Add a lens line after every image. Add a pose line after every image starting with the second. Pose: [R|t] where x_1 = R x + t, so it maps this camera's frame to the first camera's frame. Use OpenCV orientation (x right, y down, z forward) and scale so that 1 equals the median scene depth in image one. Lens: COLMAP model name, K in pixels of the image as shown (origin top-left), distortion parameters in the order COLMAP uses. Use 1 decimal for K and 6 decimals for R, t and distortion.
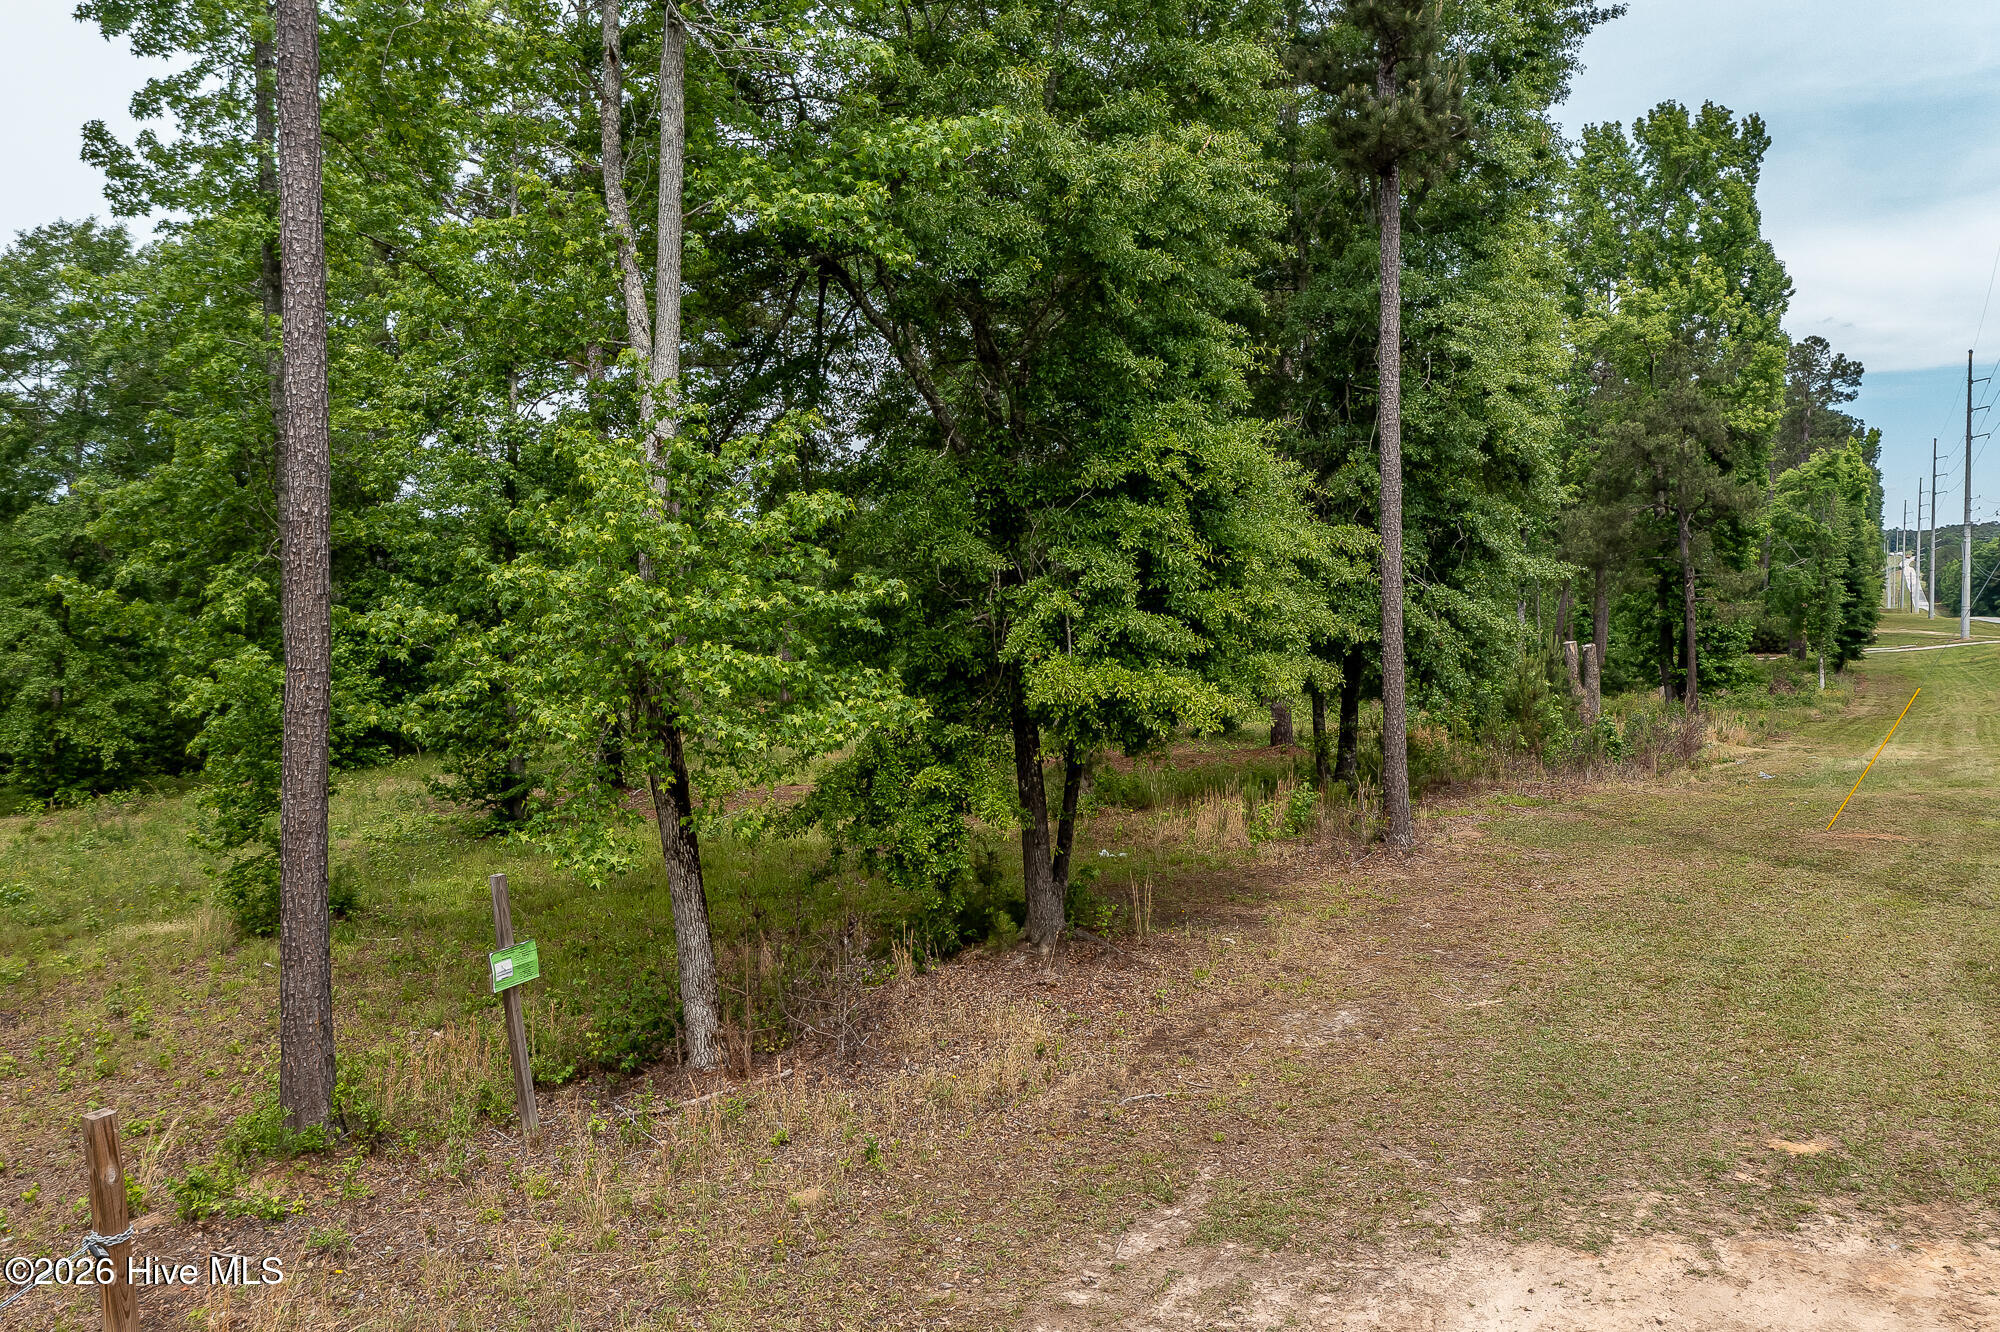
lens RADIAL K [[1629.6, 0, 1000.0], [0, 1629.6, 666.0], [0, 0, 1]] dist [-0.006700, 0.007297]
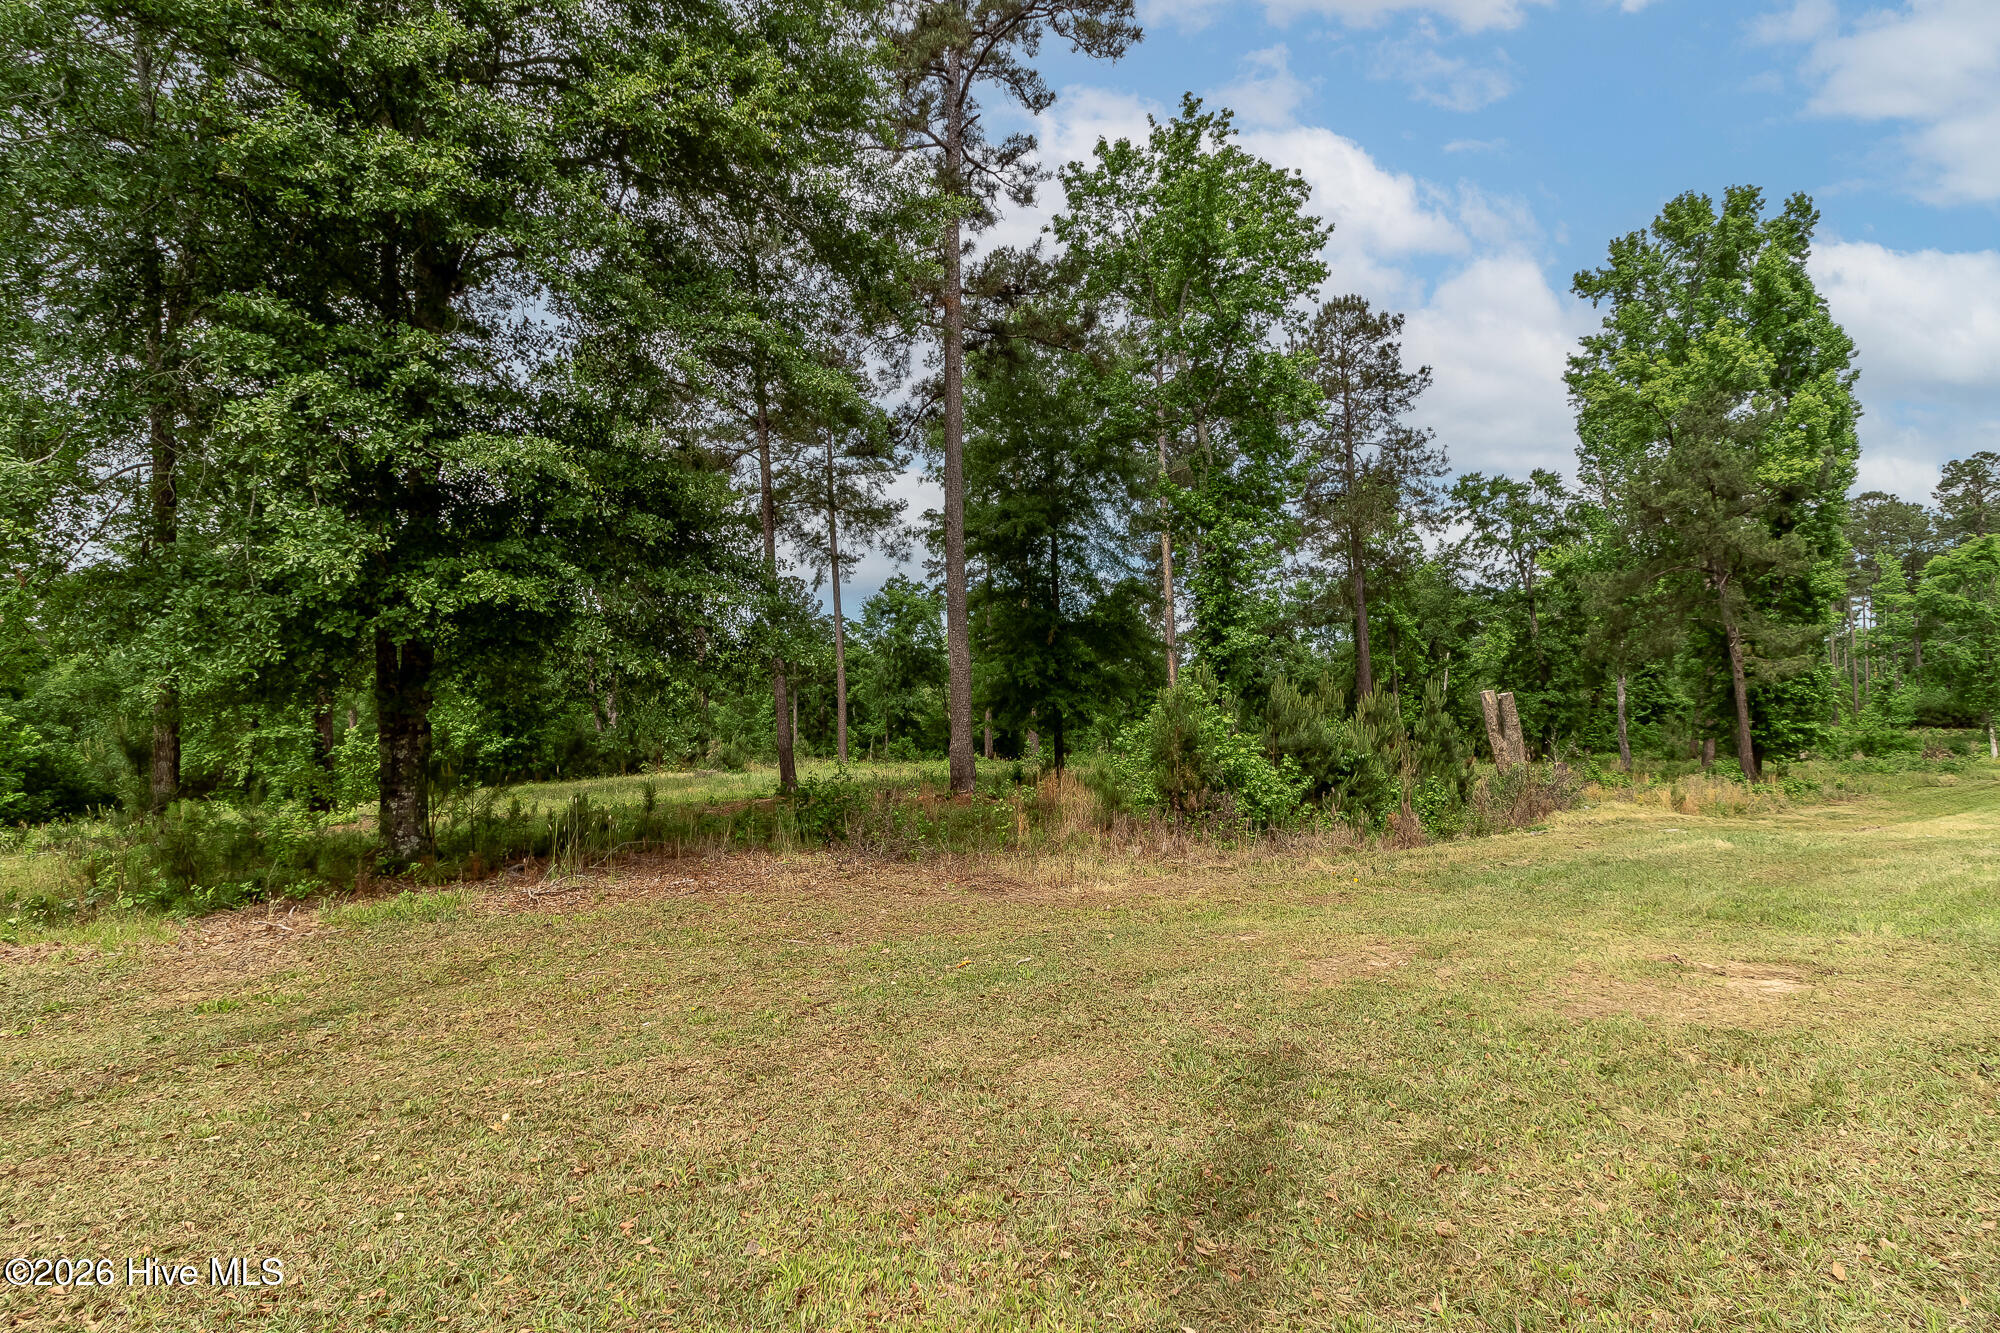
lens RADIAL K [[909.6, 0, 1000.0], [0, 909.6, 666.5], [0, 0, 1]] dist [0.001339, 0.001103]
pose [[0.921452, -0.025853, -0.387630, 0.215281], [-0.005009, 0.996910, -0.078394, 0.010233], [0.388459, 0.074178, 0.918475, 0.294522]]
